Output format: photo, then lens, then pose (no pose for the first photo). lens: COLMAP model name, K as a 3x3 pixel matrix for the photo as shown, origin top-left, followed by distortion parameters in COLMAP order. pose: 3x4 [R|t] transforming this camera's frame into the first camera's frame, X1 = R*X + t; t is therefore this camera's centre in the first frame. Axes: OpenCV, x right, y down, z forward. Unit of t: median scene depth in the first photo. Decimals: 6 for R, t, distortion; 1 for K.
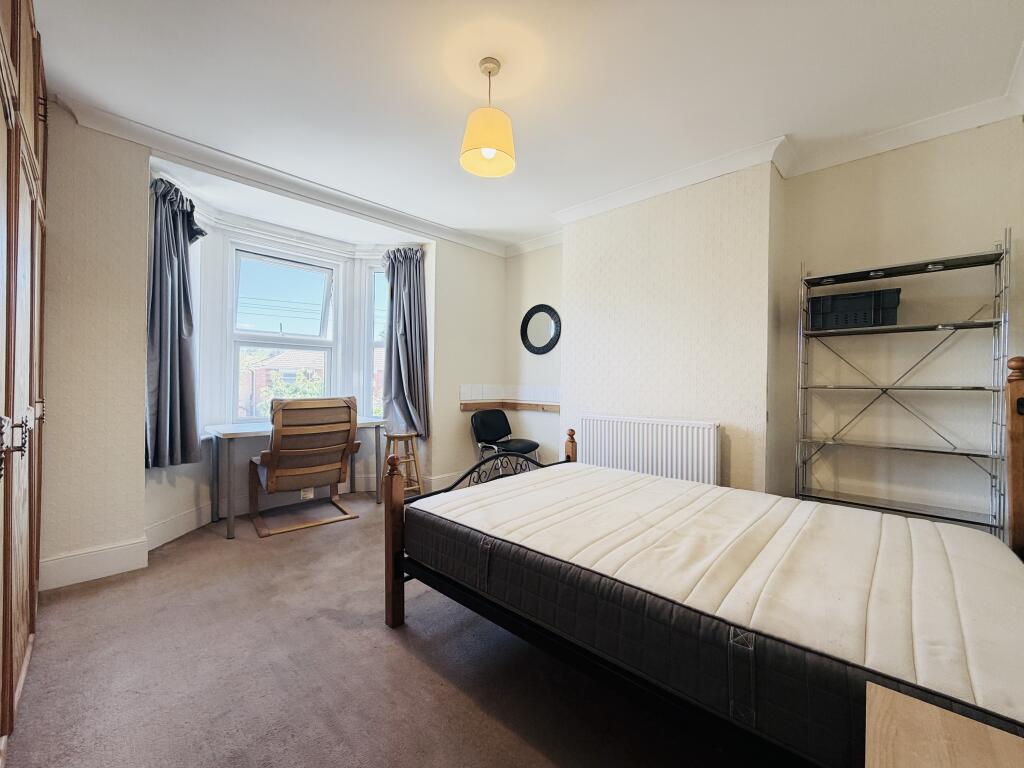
lens RADIAL K [[408.4, 0, 510.5], [0, 408.4, 385.0], [0, 0, 1]] dist [0.000976, 0.000252]
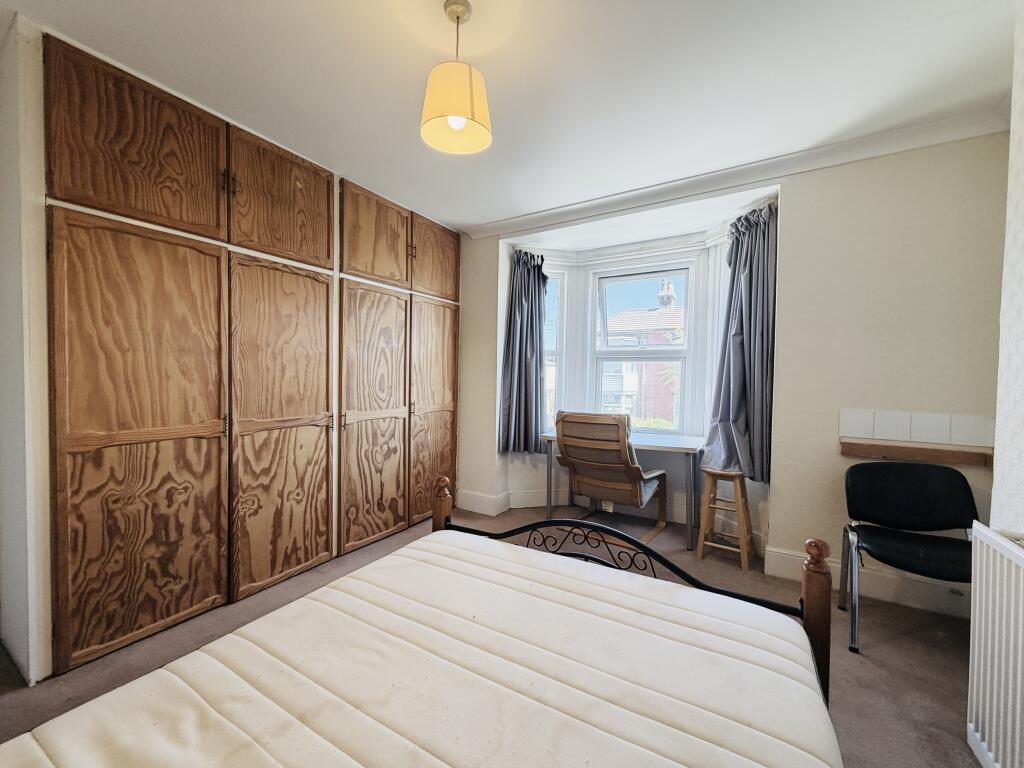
lens RADIAL K [[408.4, 0, 510.5], [0, 408.4, 385.0], [0, 0, 1]] dist [0.000976, 0.000252]
pose [[0.219443, 0.018017, -0.975459, 0.551128], [-0.019276, 0.999714, 0.014129, -0.056031], [0.975435, 0.015702, 0.219728, 0.691743]]
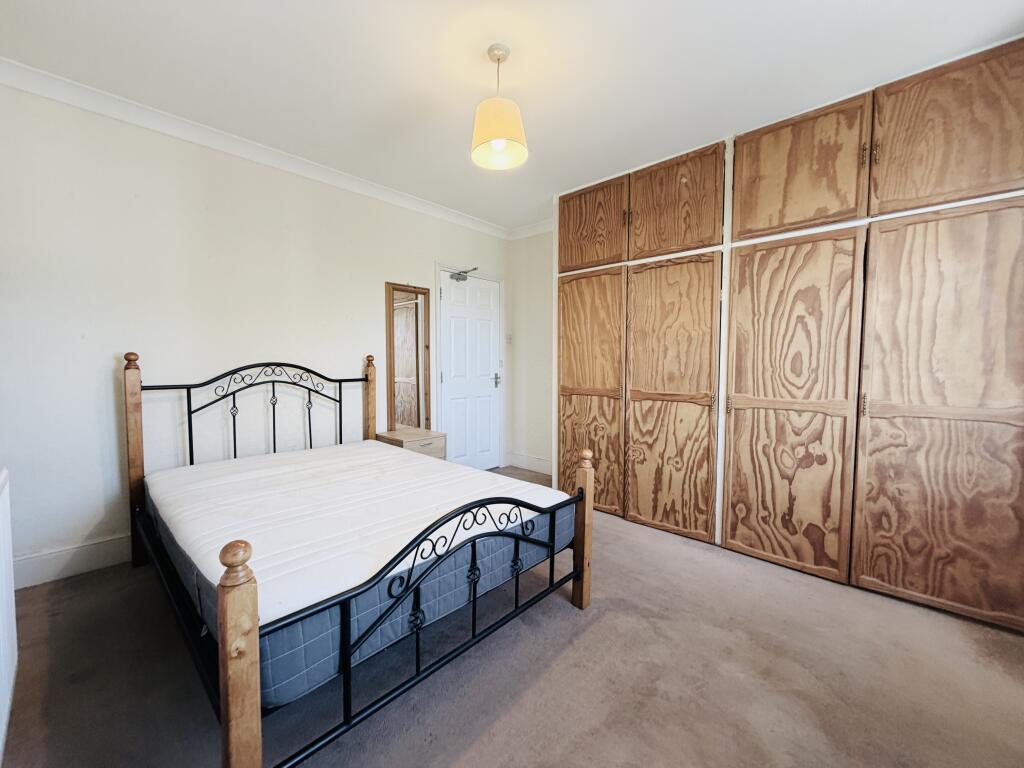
lens RADIAL K [[408.4, 0, 510.5], [0, 408.4, 385.0], [0, 0, 1]] dist [0.000976, 0.000252]
pose [[-0.999905, -0.013642, -0.002082, -0.066229], [-0.013745, 0.997983, 0.061978, -0.037989], [0.001232, 0.062001, -0.998075, 1.493833]]
